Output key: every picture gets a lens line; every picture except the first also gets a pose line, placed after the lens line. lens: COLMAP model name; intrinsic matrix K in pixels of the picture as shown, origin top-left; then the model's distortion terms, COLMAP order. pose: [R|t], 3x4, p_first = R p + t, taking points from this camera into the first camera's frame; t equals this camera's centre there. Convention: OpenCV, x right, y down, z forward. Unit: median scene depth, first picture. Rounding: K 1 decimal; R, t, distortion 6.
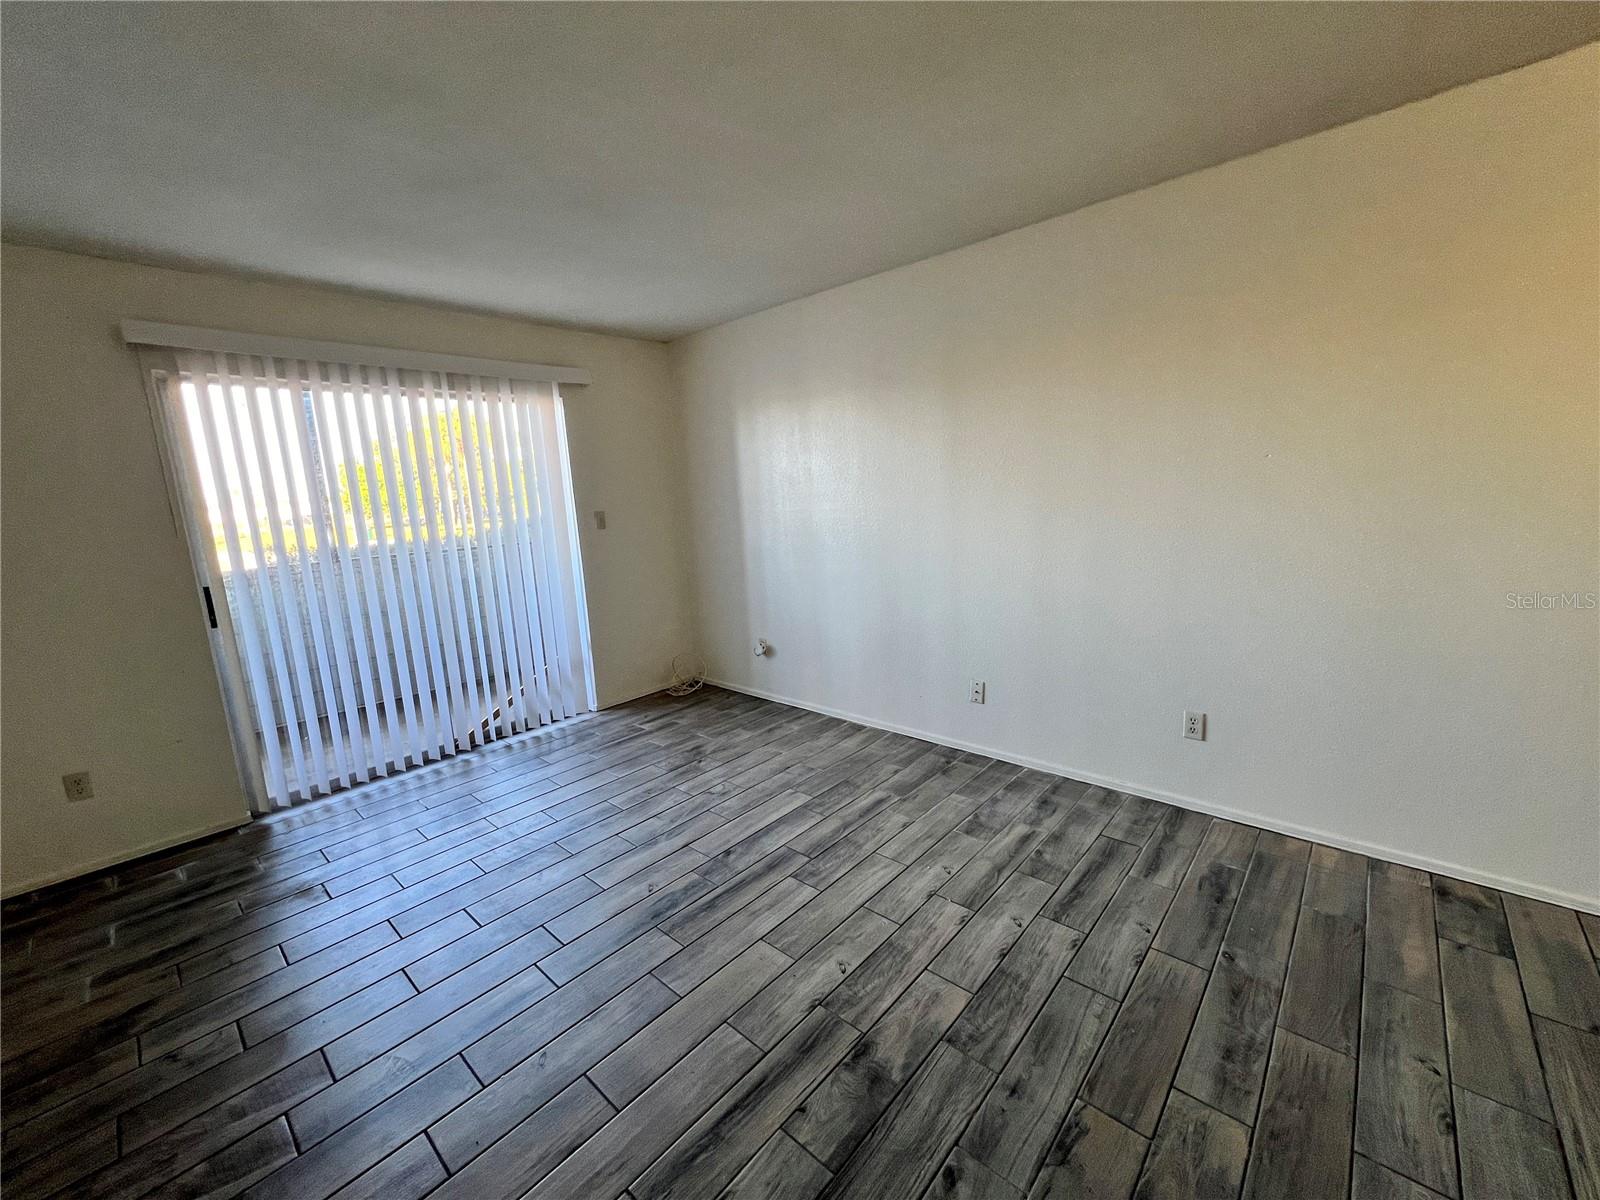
lens RADIAL K [[638.8, 0, 798.9], [0, 638.8, 596.3], [0, 0, 1]] dist [-0.000511, 0.000547]
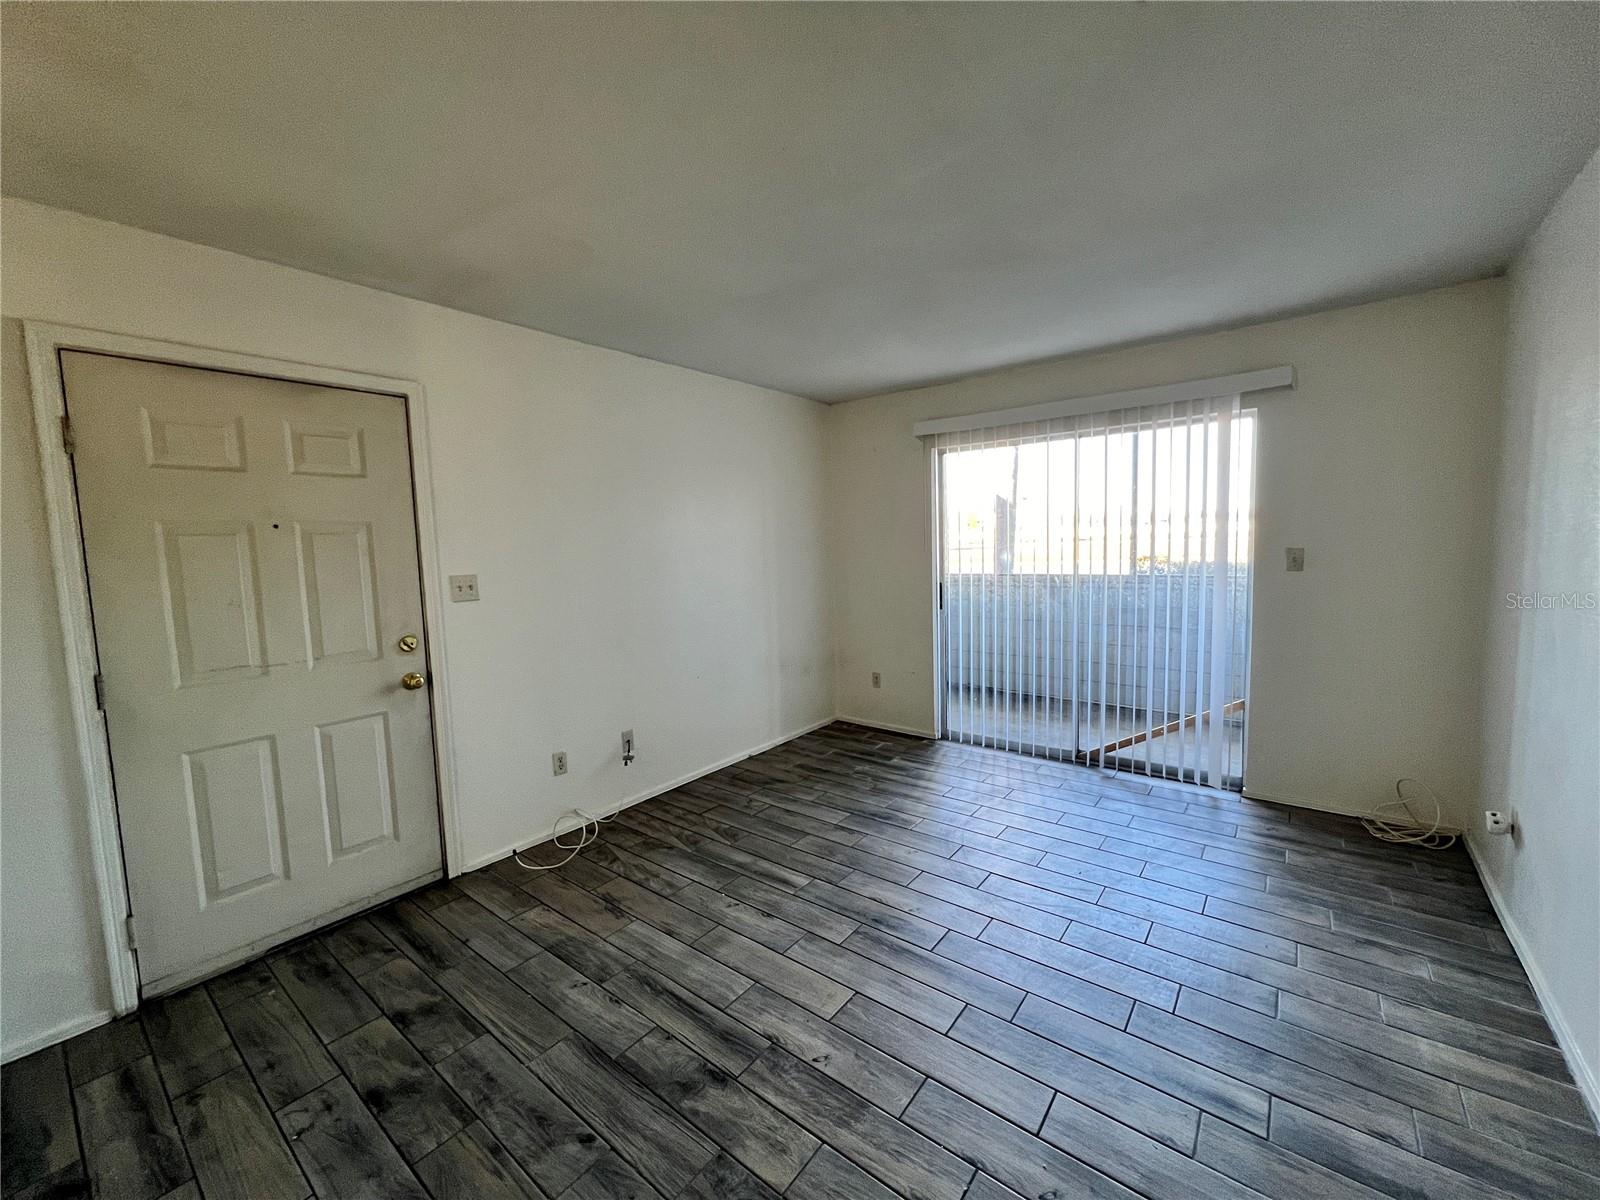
lens RADIAL K [[638.8, 0, 798.9], [0, 638.8, 596.3], [0, 0, 1]] dist [-0.000511, 0.000547]
pose [[0.069275, 0.137991, -0.988008, 0.874457], [-0.140674, 0.981842, 0.127267, -0.194040], [0.987629, 0.130171, 0.087429, 0.777502]]
